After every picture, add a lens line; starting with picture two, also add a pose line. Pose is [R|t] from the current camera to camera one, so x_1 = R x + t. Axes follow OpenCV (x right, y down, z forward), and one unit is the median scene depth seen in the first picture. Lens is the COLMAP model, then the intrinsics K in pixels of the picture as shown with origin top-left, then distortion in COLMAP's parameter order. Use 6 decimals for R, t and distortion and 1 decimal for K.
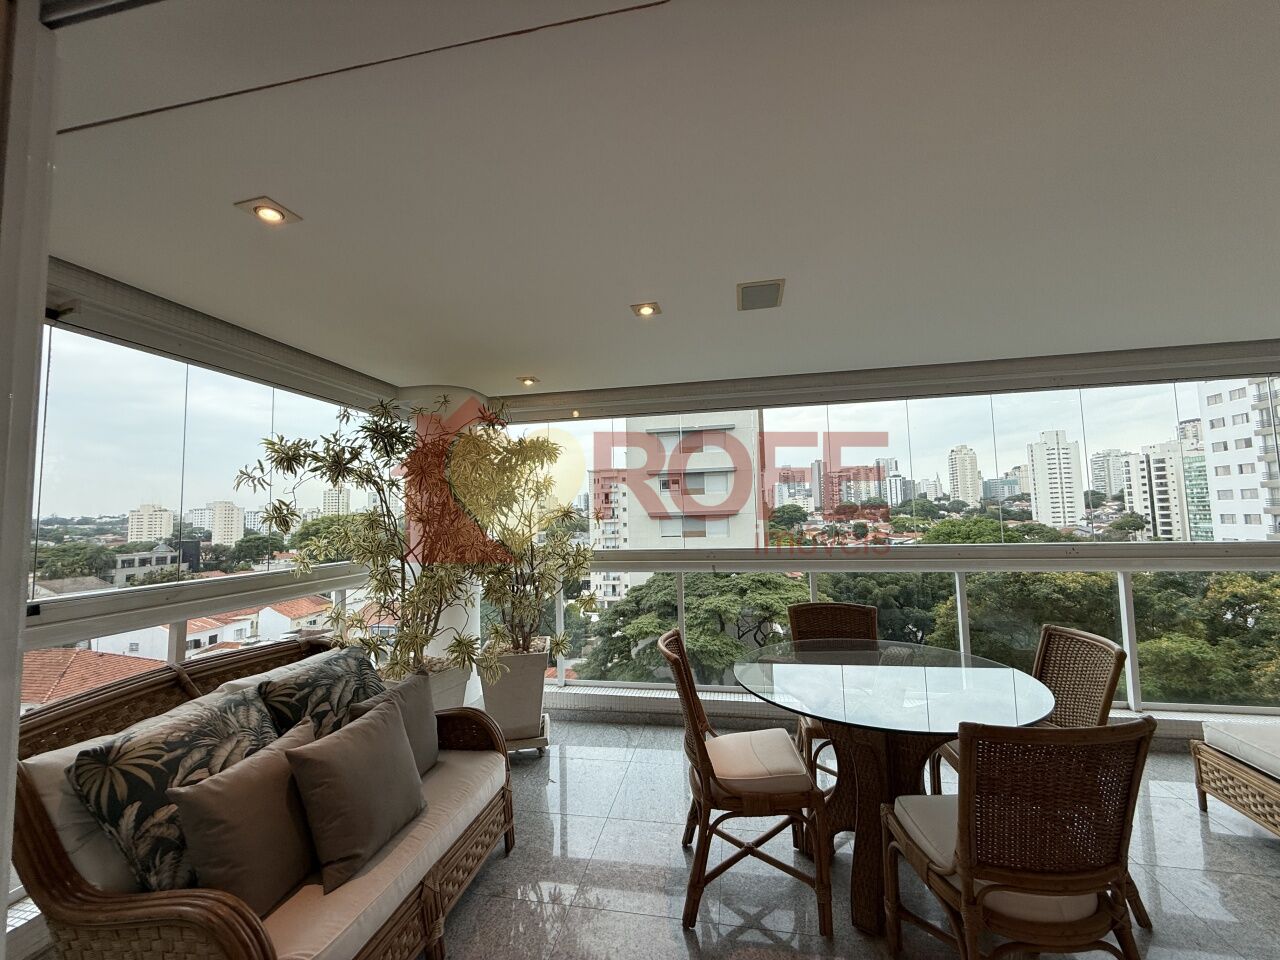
lens RADIAL K [[510.4, 0, 636.0], [0, 510.4, 477.5], [0, 0, 1]] dist [0.000373, 0.000502]
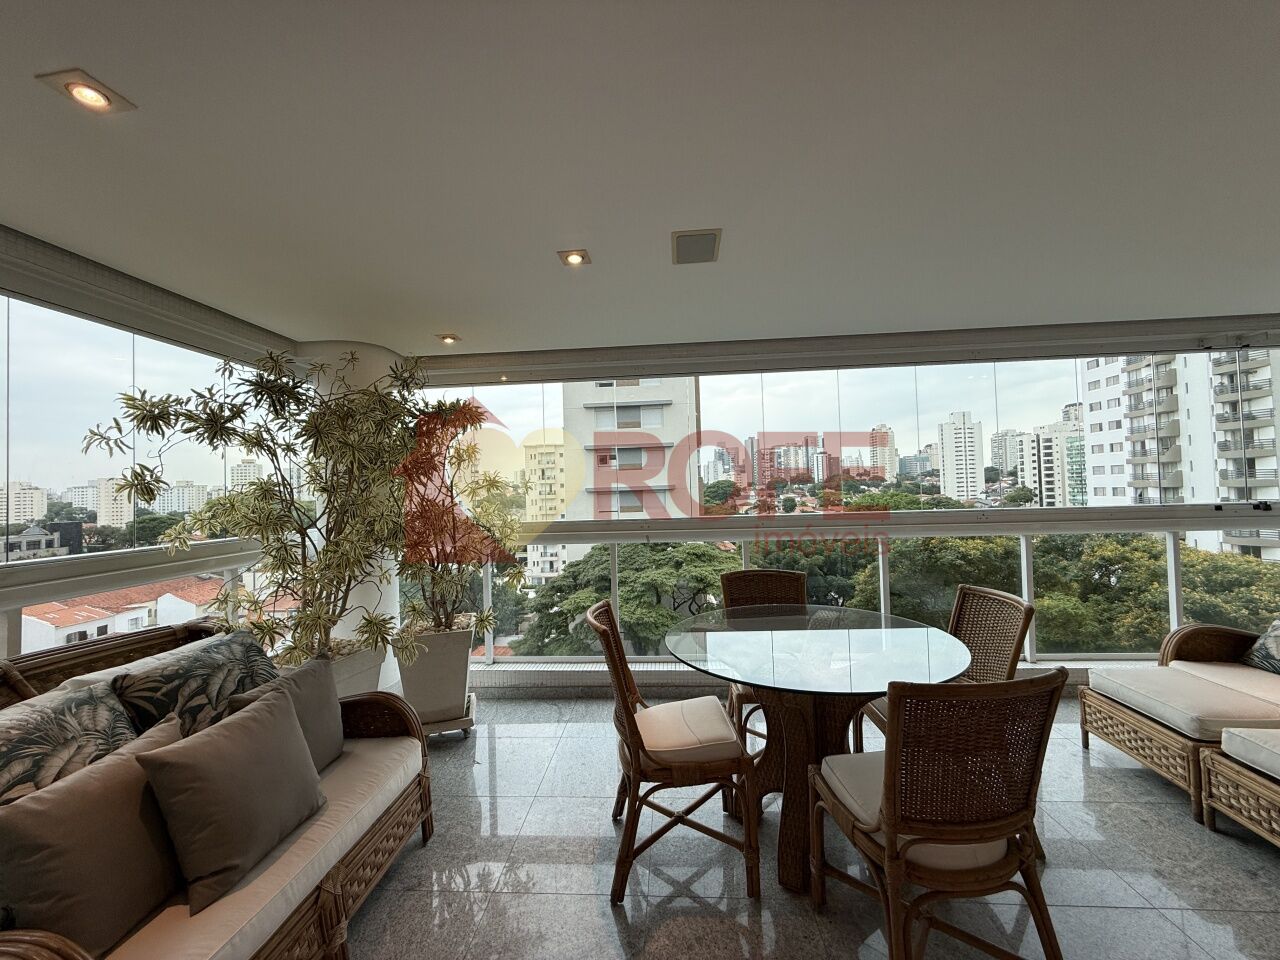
lens RADIAL K [[510.4, 0, 636.1], [0, 510.4, 478.1], [0, 0, 1]] dist [0.000373, 0.000502]
pose [[0.992672, -0.001900, 0.120826, 0.013296], [-0.003884, 0.998858, 0.047621, 0.016824], [-0.120779, -0.047741, 0.991531, 0.041075]]
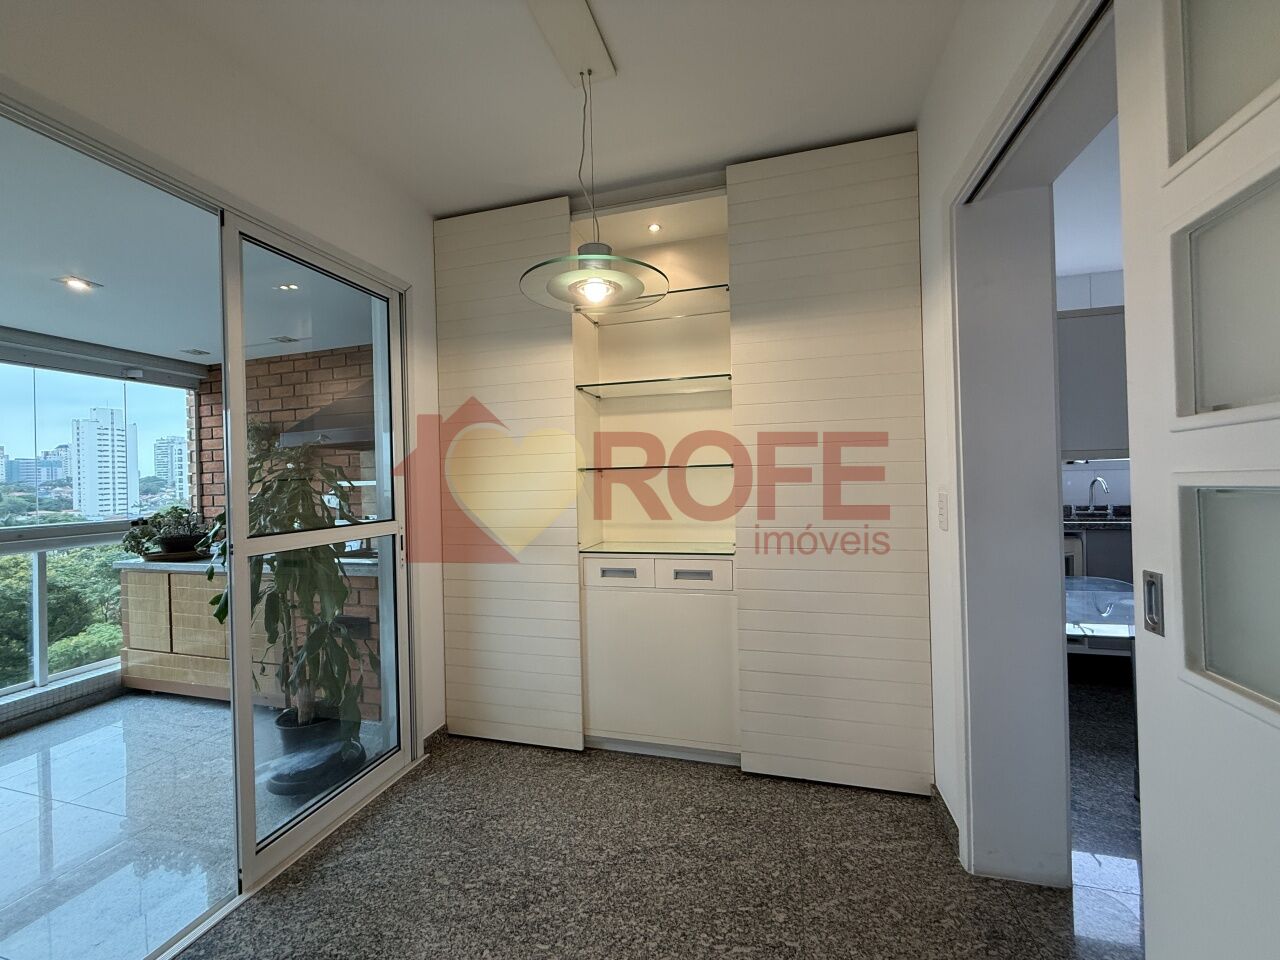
lens RADIAL K [[510.4, 0, 637.1], [0, 510.4, 474.9], [0, 0, 1]] dist [0.000373, 0.000502]
pose [[0.094133, 0.027229, 0.995187, 1.249974], [-0.049355, 0.998524, -0.022652, -0.074890], [-0.994336, -0.046985, 0.095338, -0.798271]]
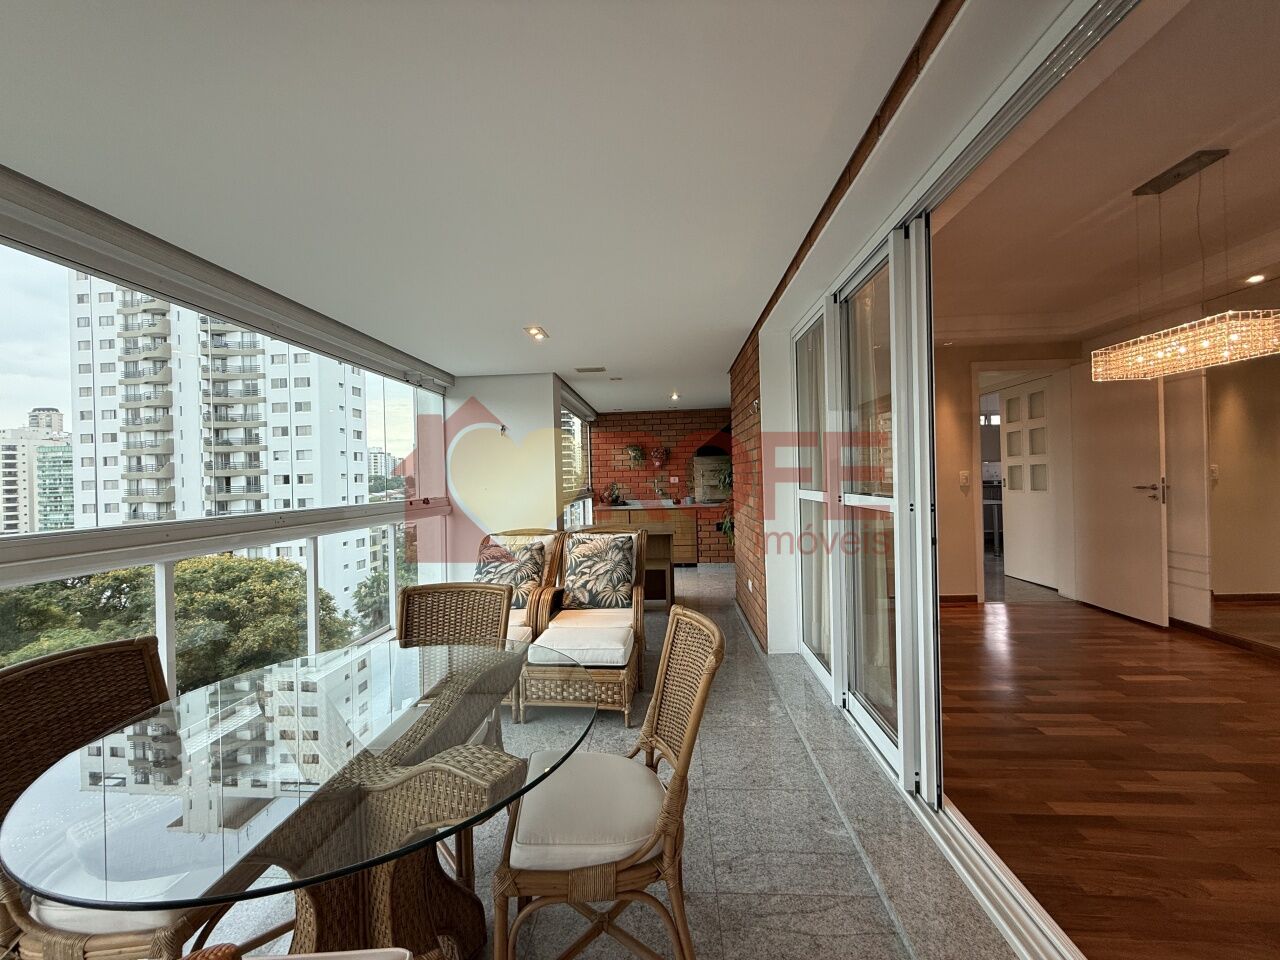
lens RADIAL K [[510.4, 0, 635.9], [0, 510.4, 477.4], [0, 0, 1]] dist [0.000373, 0.000502]
pose [[-0.121035, 0.027767, 0.992260, -0.113790], [-0.043587, 0.998496, -0.033259, 0.072226], [-0.991691, -0.047275, -0.119642, 0.490497]]
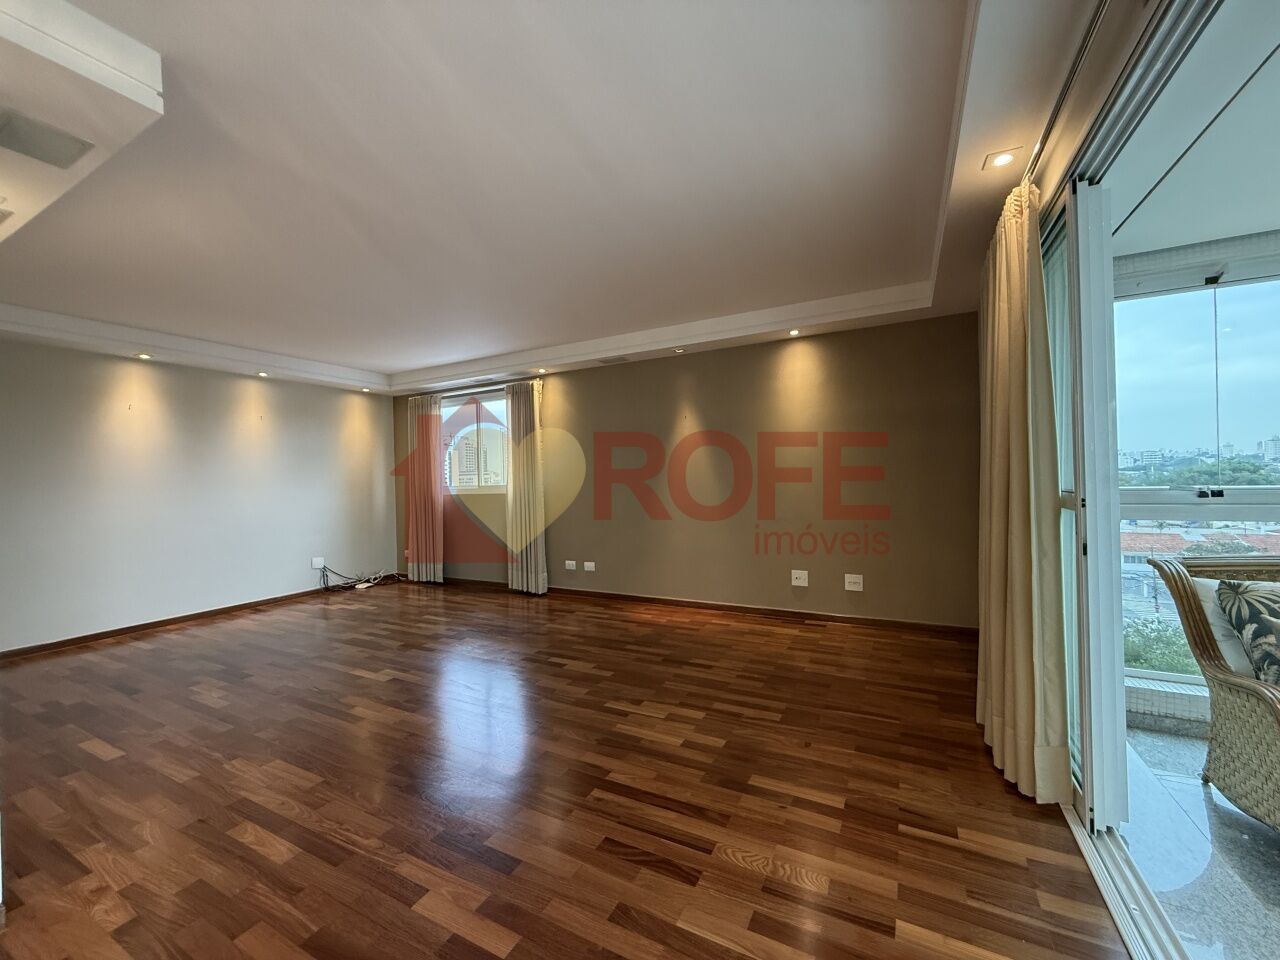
lens RADIAL K [[510.4, 0, 637.5], [0, 510.4, 479.2], [0, 0, 1]] dist [0.000373, 0.000502]
pose [[-0.287410, 0.031246, -0.957298, 0.329703], [0.100376, 0.994947, 0.002339, 0.025218], [0.952533, -0.095418, -0.289094, -0.067831]]
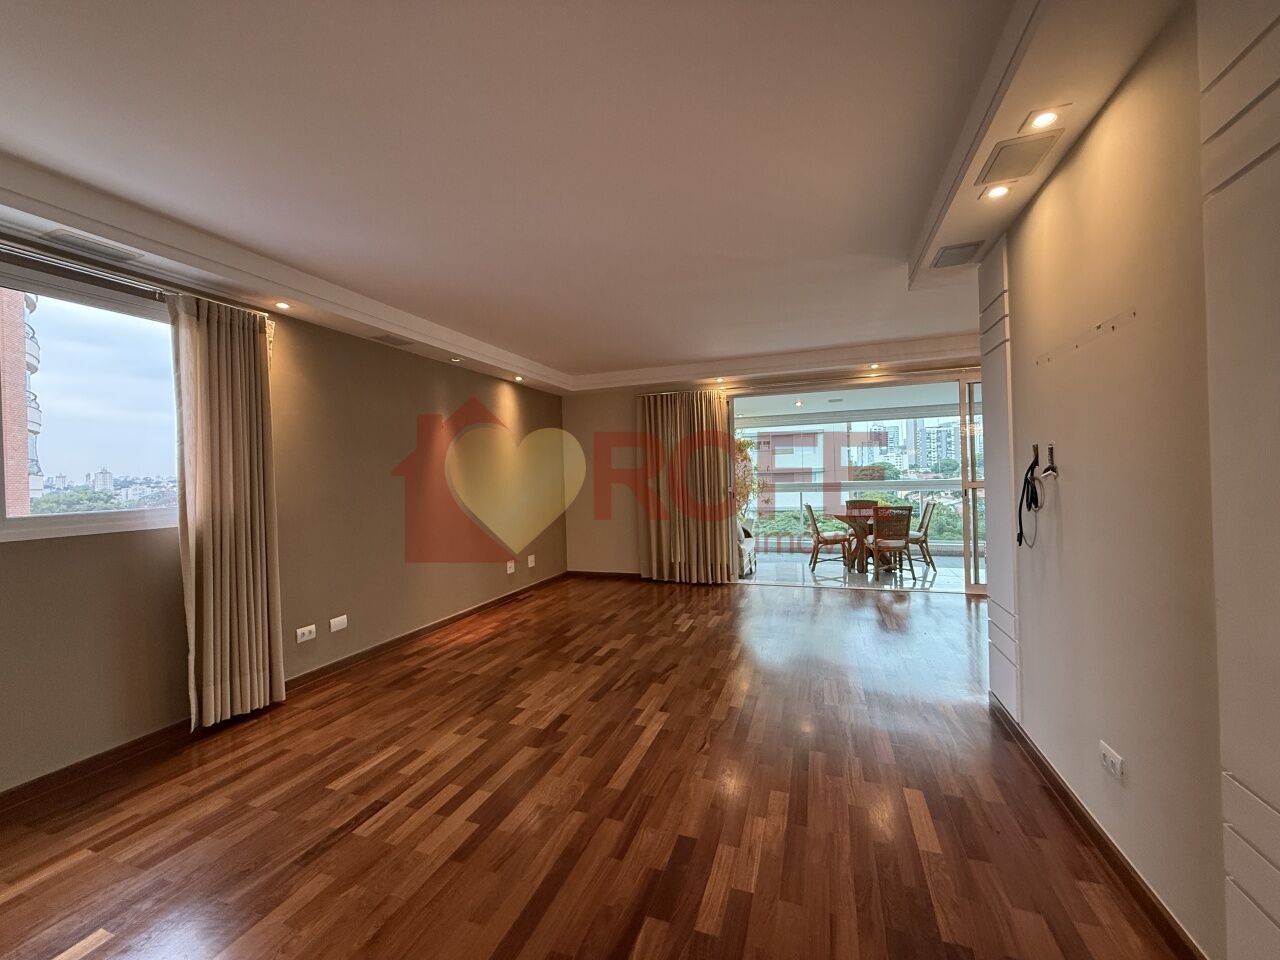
lens RADIAL K [[510.4, 0, 632.7], [0, 510.4, 479.4], [0, 0, 1]] dist [0.000373, 0.000502]
pose [[0.986945, -0.006733, -0.160919, -0.428301], [0.019782, 0.996628, 0.079627, -0.100031], [0.159840, -0.081770, 0.983750, -1.777420]]
